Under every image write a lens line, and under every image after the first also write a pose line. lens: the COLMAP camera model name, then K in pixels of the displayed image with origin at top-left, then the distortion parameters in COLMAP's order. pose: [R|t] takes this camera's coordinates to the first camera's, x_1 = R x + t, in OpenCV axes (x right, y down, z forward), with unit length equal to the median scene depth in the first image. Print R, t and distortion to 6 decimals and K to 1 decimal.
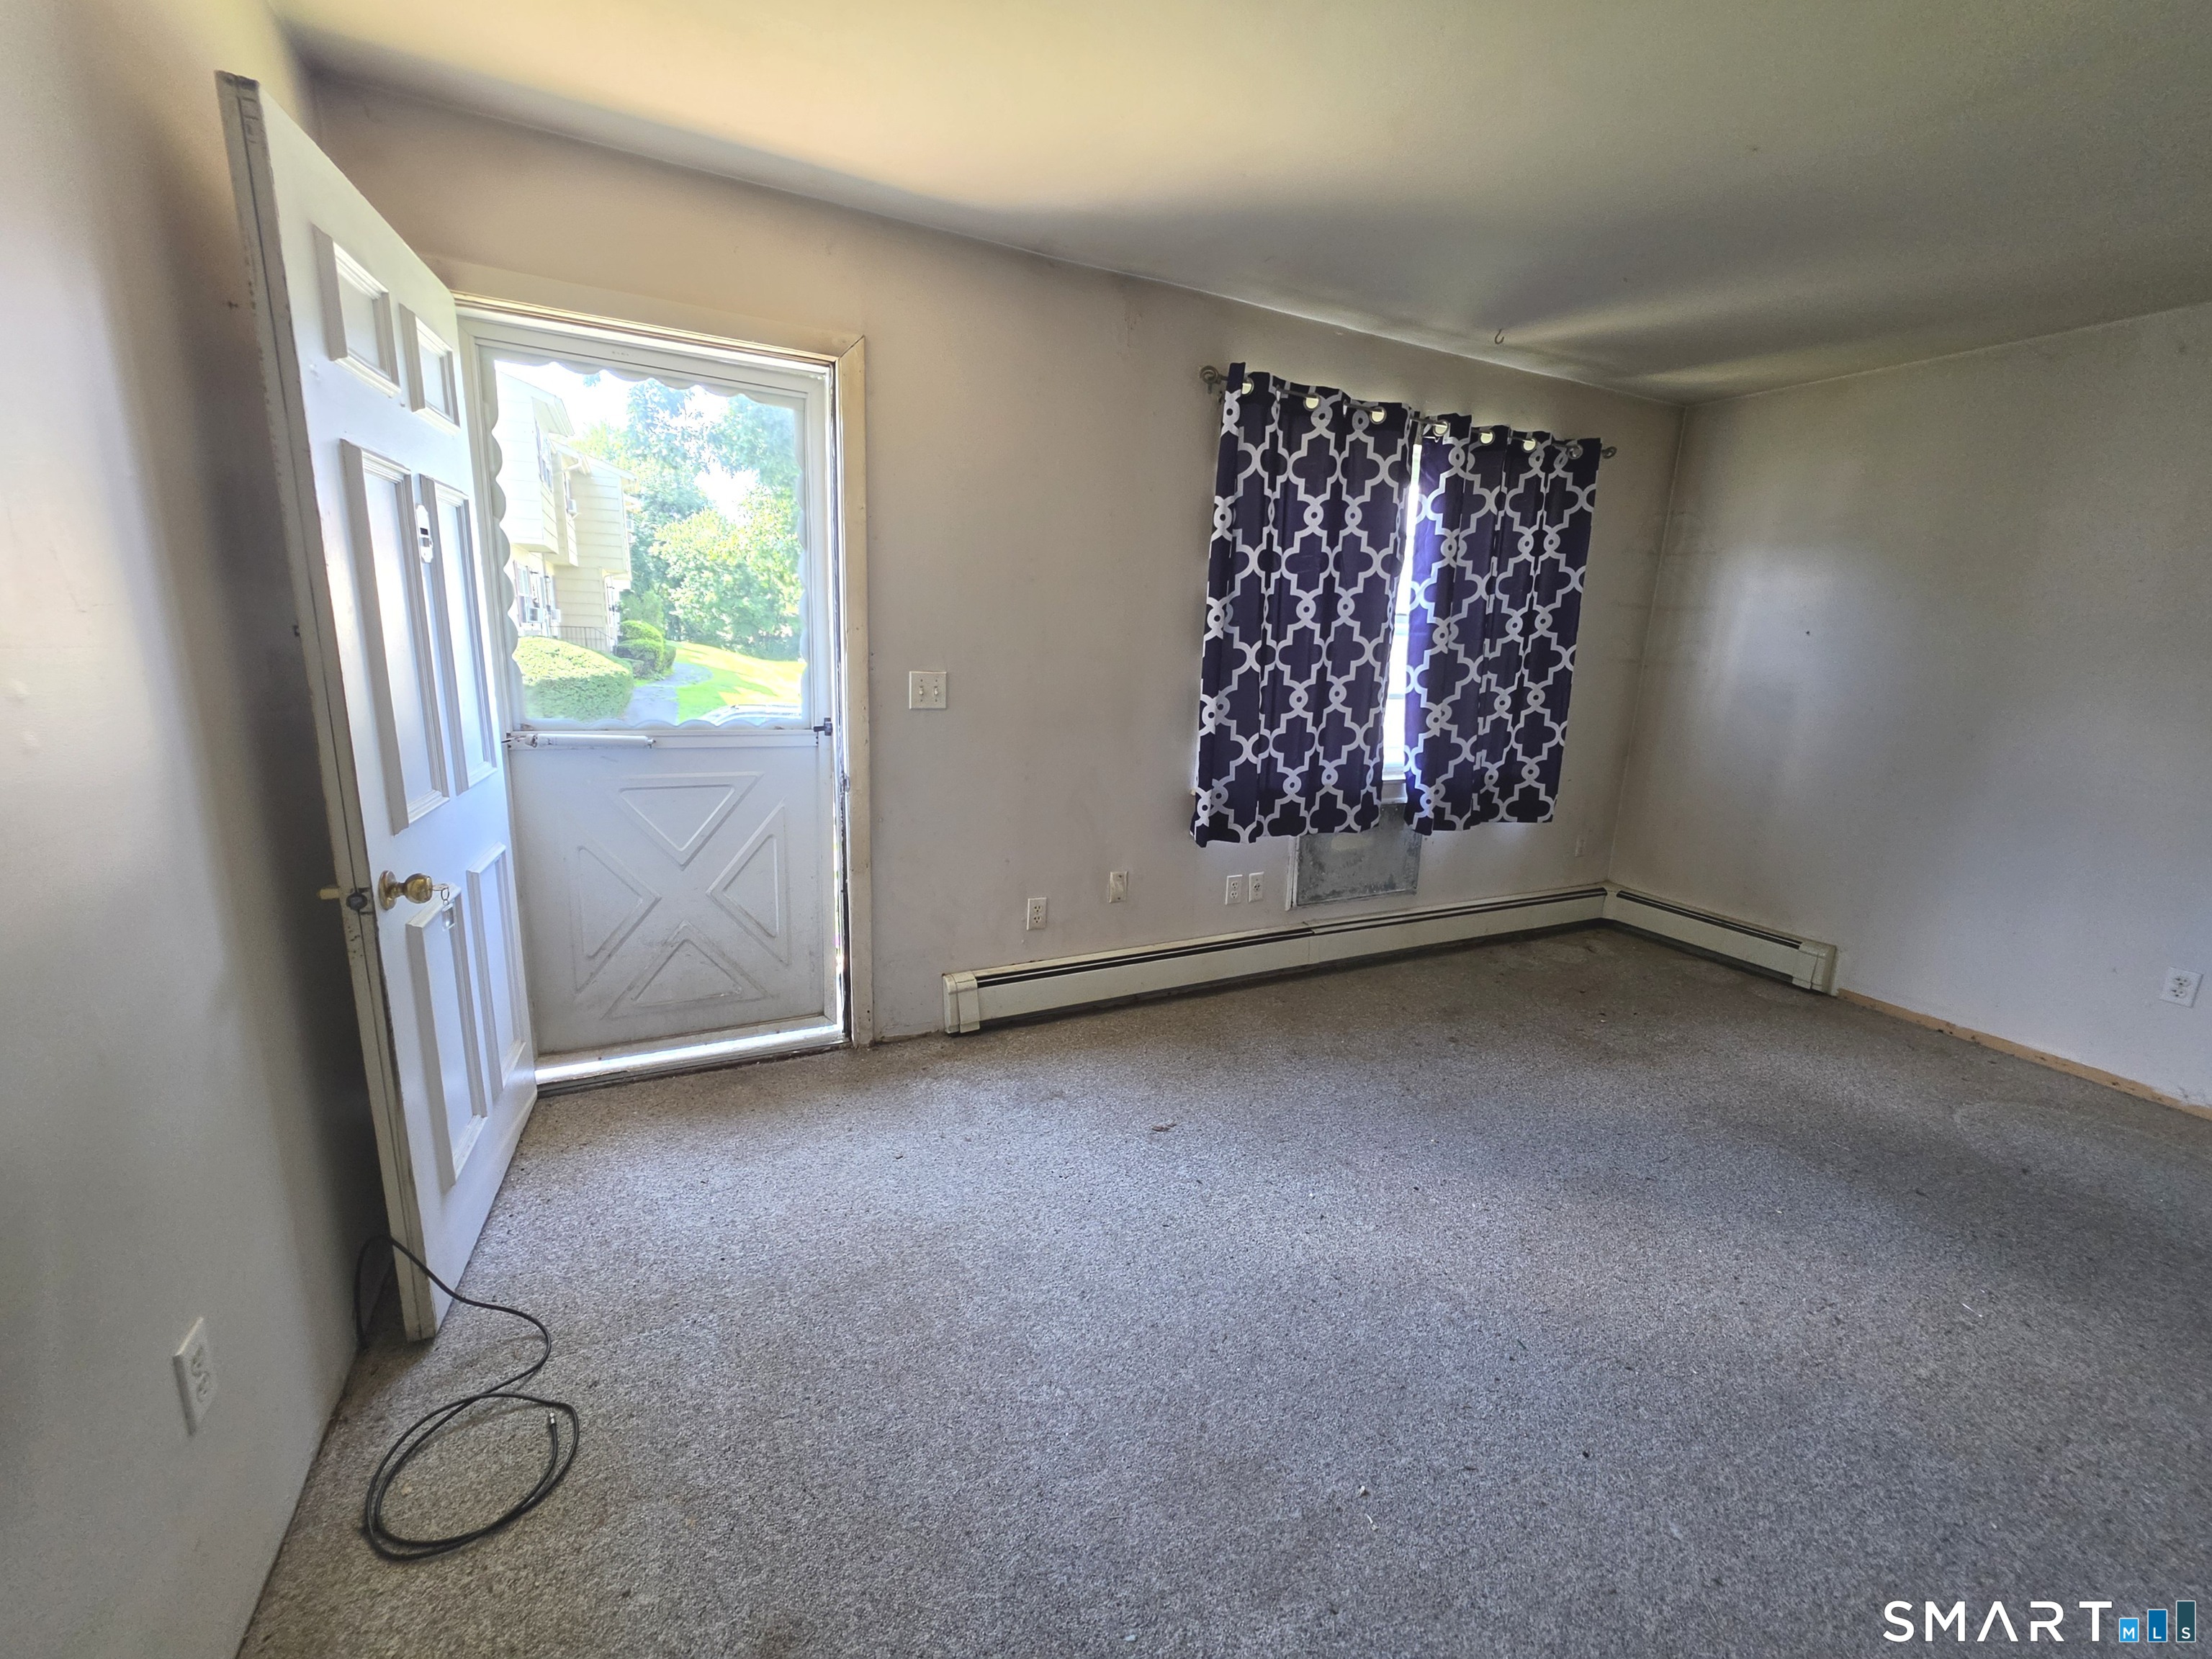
lens RADIAL K [[895.6, 0, 1106.0], [0, 895.6, 829.5], [0, 0, 1]] dist [-0.000984, -0.000087]
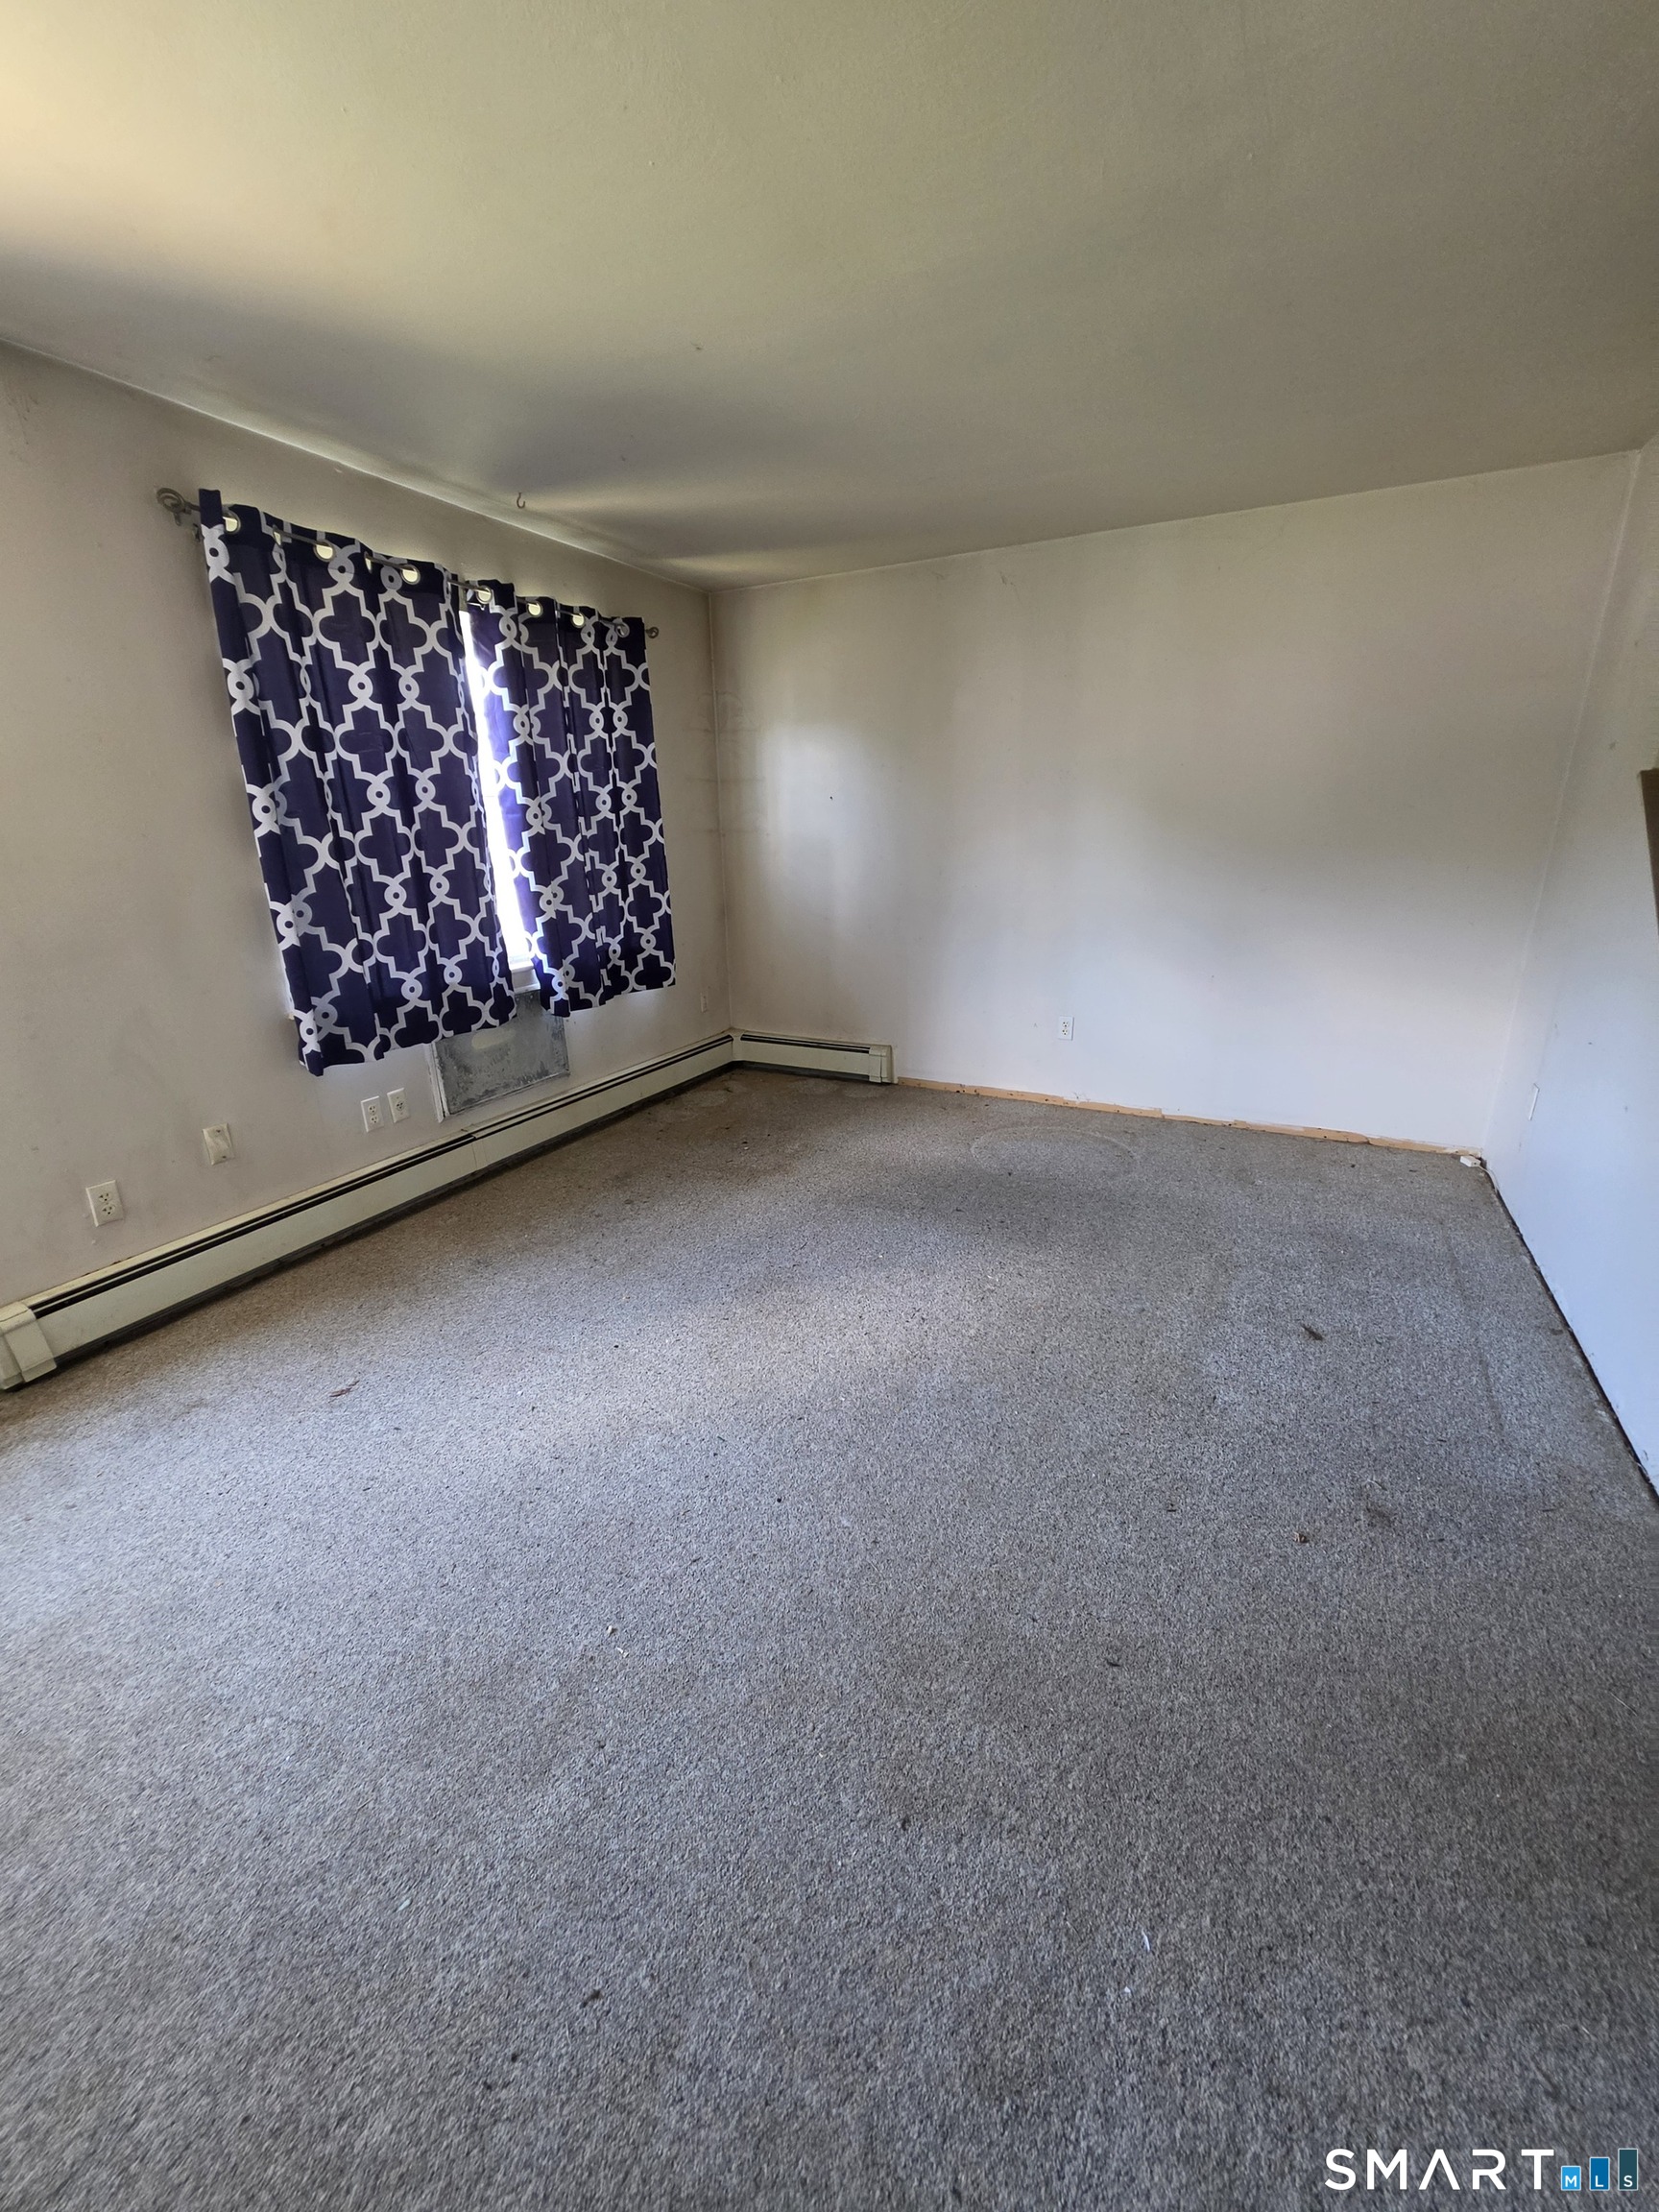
lens RADIAL K [[887.2, 0, 834.5], [0, 887.2, 1104.3], [0, 0, 1]] dist [-0.000151, -0.000157]
pose [[0.801699, -0.232320, 0.550732, 0.026106], [0.176966, 0.972322, 0.152554, 0.003159], [-0.570930, -0.024841, 0.820623, -0.006535]]
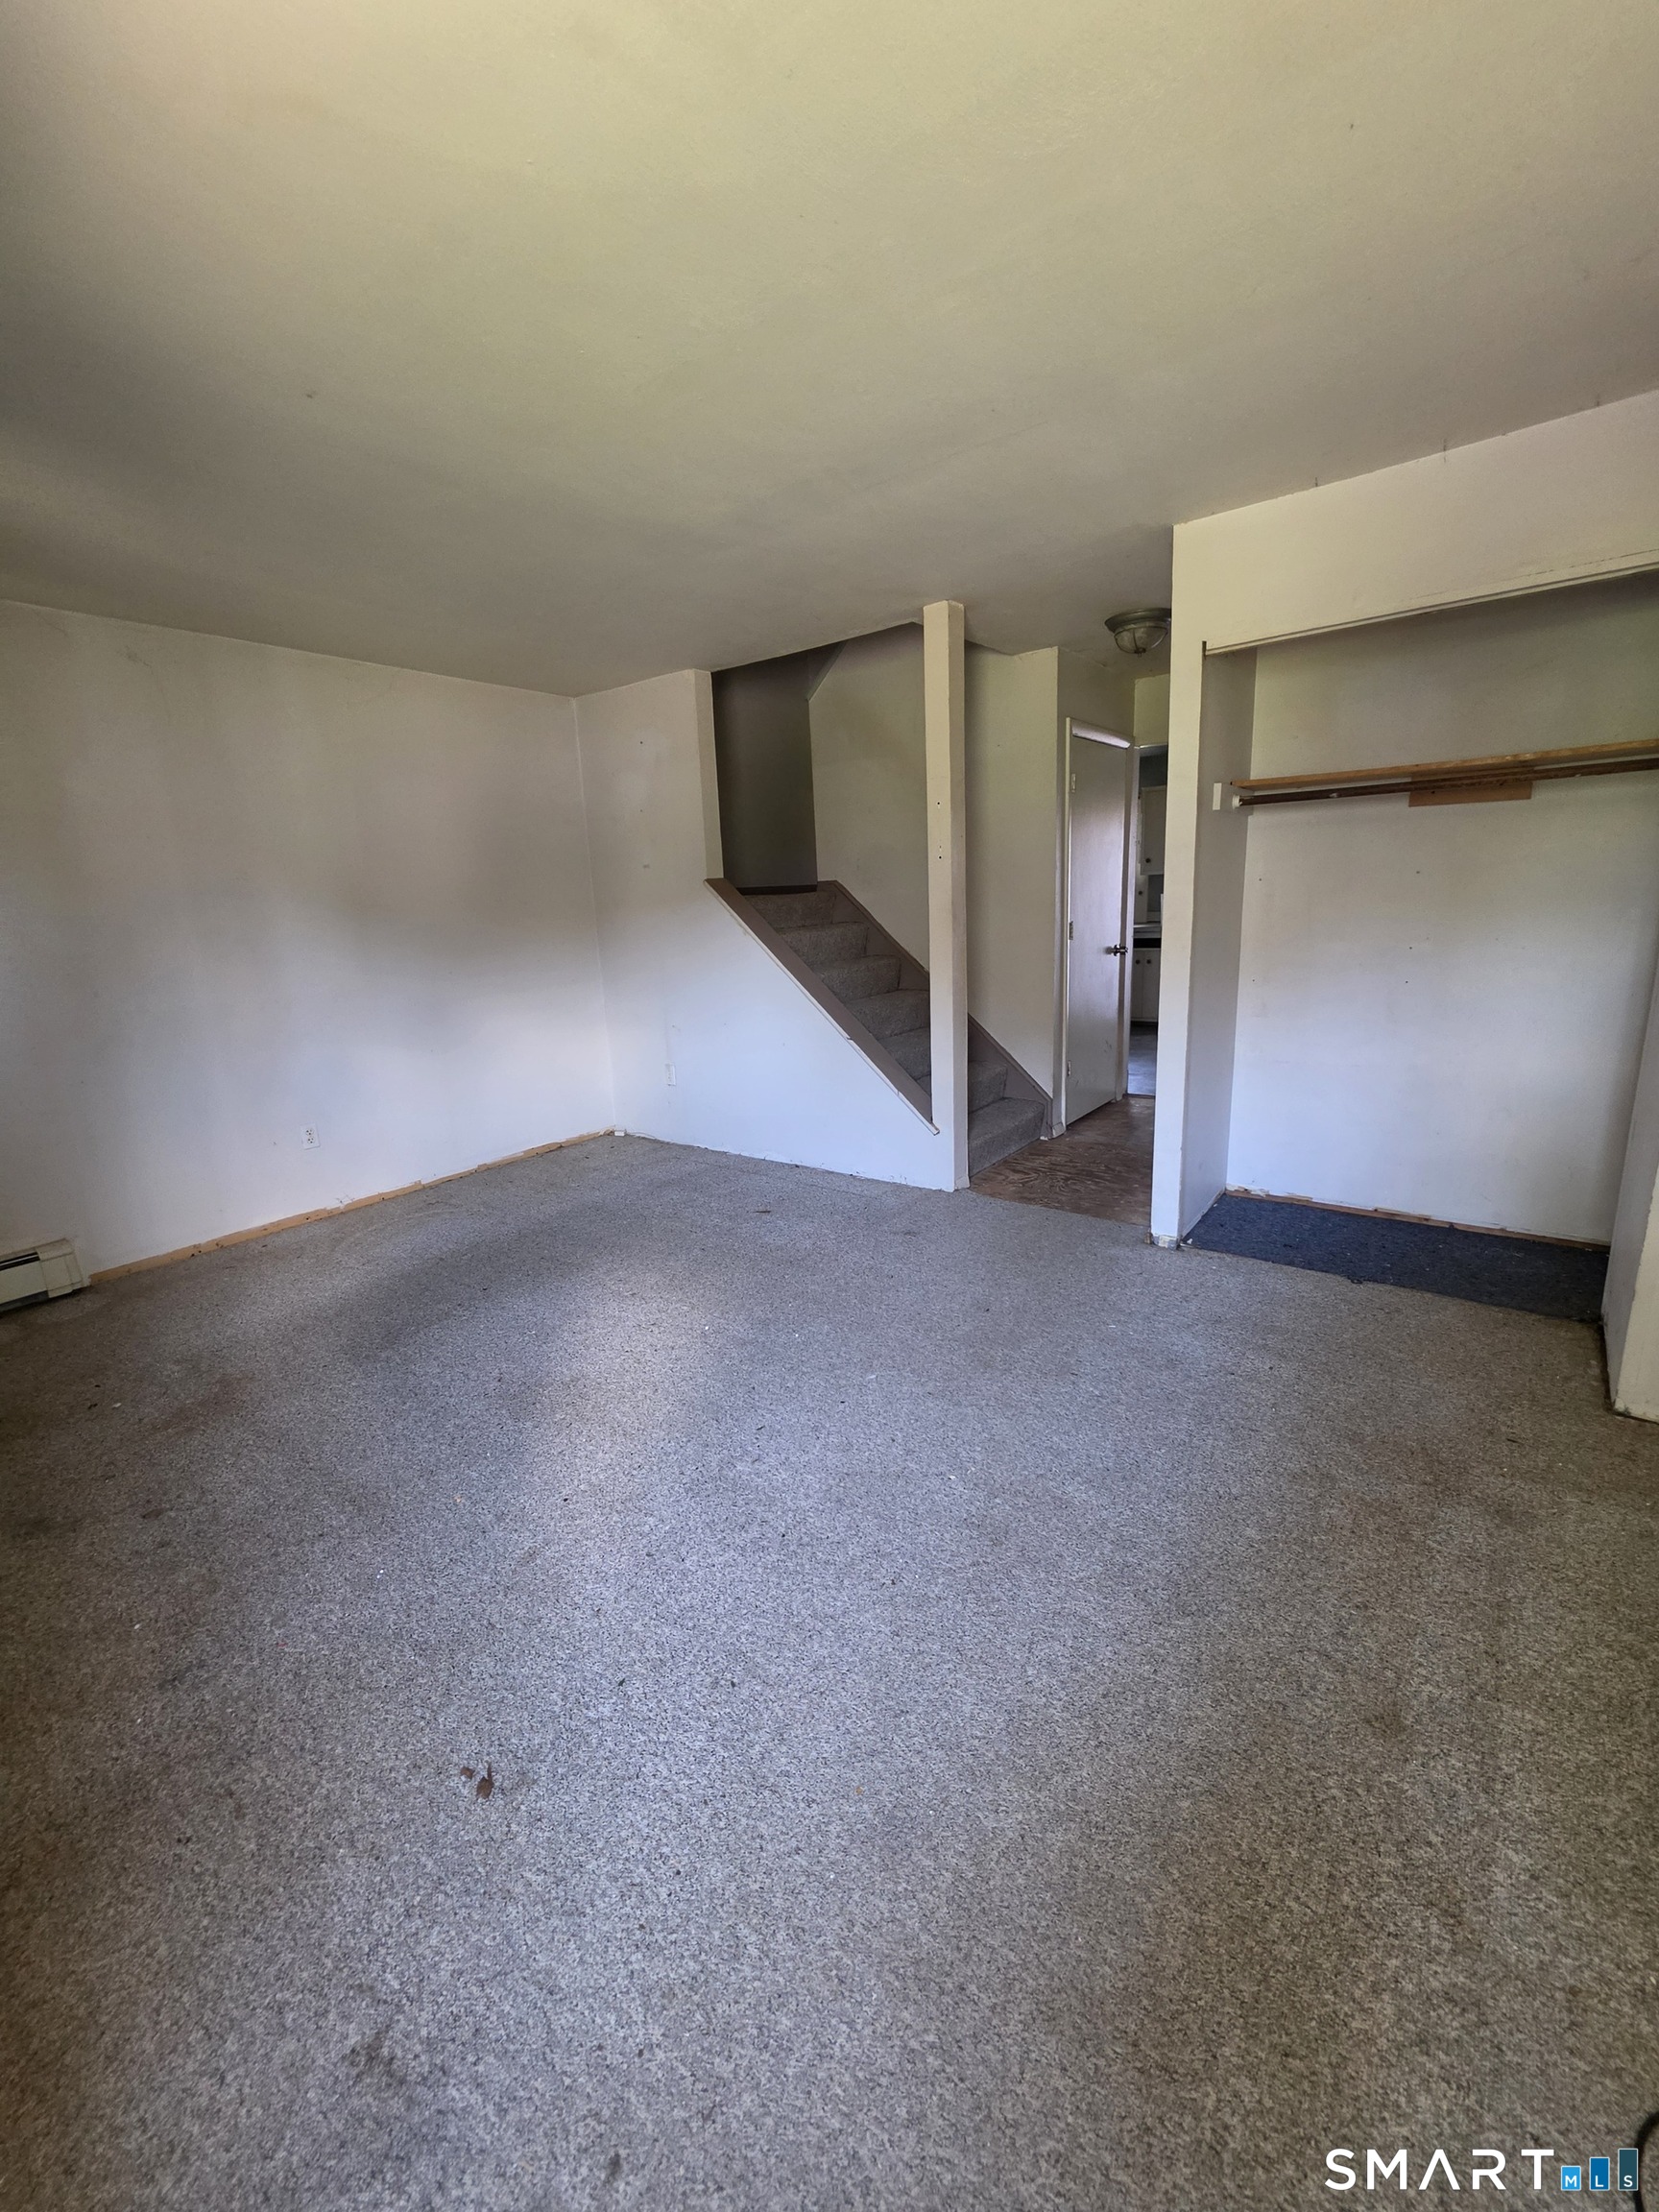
lens RADIAL K [[924.8, 0, 798.5], [0, 924.8, 1114.8], [0, 0, 1]] dist [-0.000884, -0.000124]
pose [[-0.448120, -0.223676, 0.865539, -0.318782], [0.221153, 0.910363, 0.349758, -0.152461], [-0.866187, 0.348150, -0.358485, 0.652733]]
